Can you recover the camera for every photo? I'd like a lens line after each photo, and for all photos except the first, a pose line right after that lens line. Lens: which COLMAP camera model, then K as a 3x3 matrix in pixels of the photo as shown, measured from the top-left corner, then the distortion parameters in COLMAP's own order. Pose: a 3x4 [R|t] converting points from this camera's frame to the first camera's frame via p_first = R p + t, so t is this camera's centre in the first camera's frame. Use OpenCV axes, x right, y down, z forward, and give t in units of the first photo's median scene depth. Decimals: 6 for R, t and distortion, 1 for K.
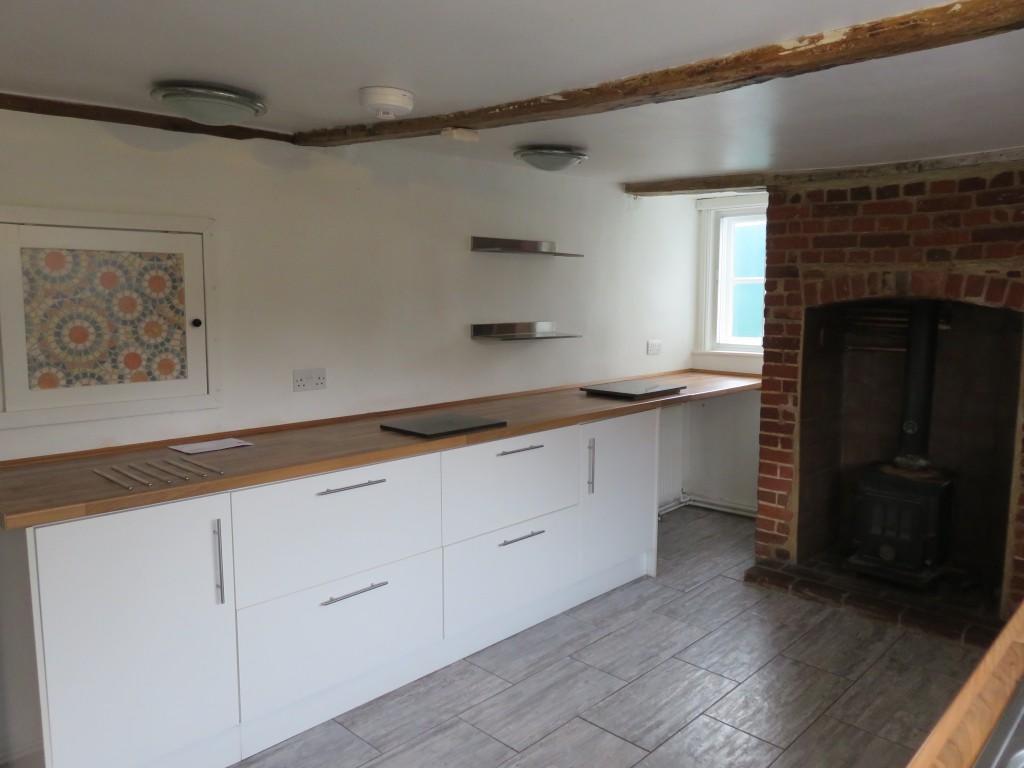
lens RADIAL K [[764.7, 0, 503.1], [0, 764.7, 385.4], [0, 0, 1]] dist [-0.004225, 0.005220]
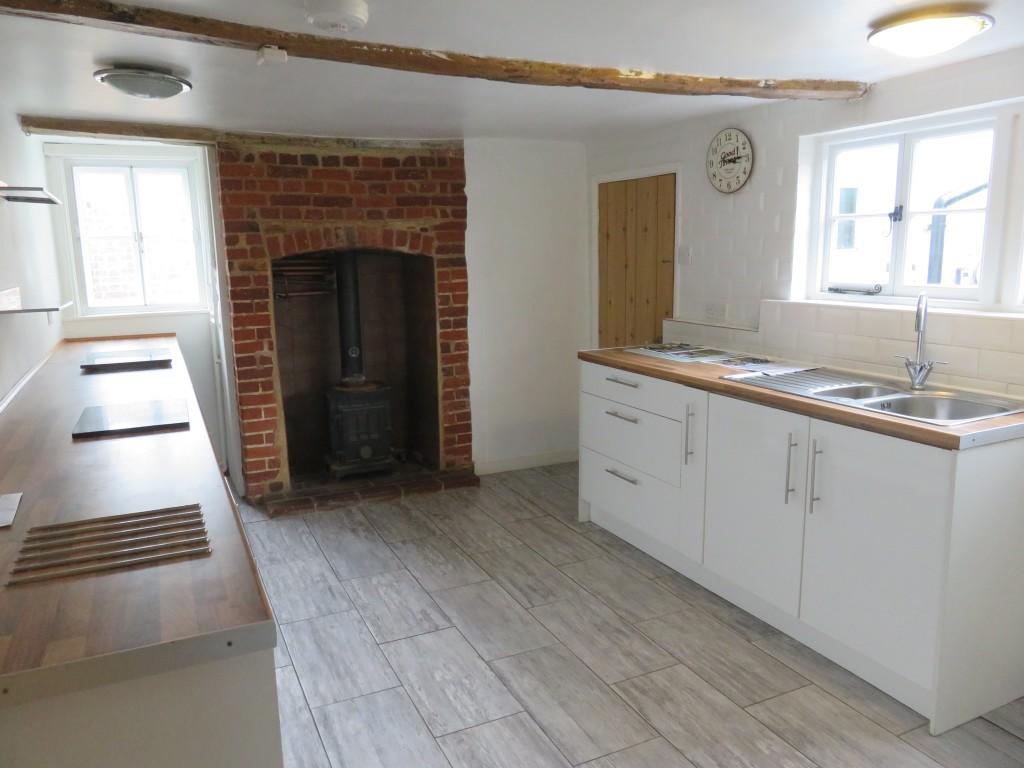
lens RADIAL K [[764.7, 0, 502.4], [0, 764.7, 381.0], [0, 0, 1]] dist [-0.004225, 0.005220]
pose [[0.354416, -0.168021, 0.919869, -0.559314], [0.135305, 0.982586, 0.127345, -0.026443], [-0.925247, 0.079329, 0.370978, 0.313759]]
